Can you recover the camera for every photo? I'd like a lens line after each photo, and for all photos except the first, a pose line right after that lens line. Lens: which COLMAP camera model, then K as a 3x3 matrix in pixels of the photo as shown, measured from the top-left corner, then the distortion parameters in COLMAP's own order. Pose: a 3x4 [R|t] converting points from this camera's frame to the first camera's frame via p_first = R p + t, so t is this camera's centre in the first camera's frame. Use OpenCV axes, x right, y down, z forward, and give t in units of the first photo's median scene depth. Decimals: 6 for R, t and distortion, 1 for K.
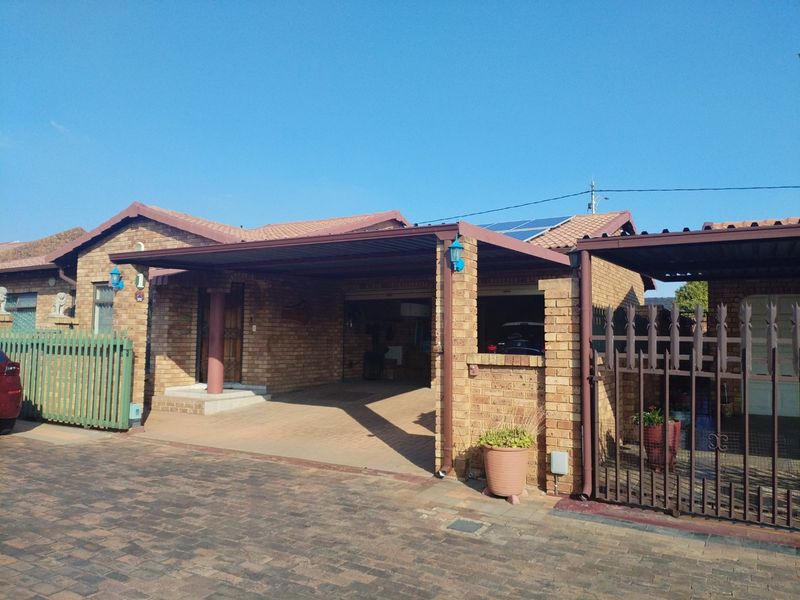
lens RADIAL K [[599.3, 0, 398.1], [0, 599.3, 298.2], [0, 0, 1]] dist [0.092700, -0.119890]
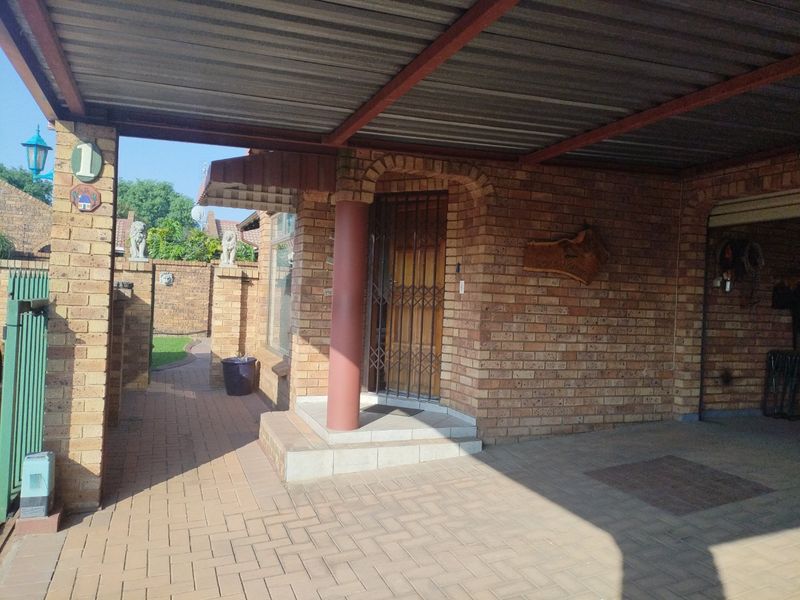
lens RADIAL K [[599.3, 0, 398.1], [0, 599.3, 298.2], [0, 0, 1]] dist [0.092700, -0.119890]
pose [[0.786766, 0.022609, -0.616838, 0.004614], [0.008299, 0.998851, 0.047197, 0.036439], [0.617196, -0.042252, 0.785674, 0.612520]]
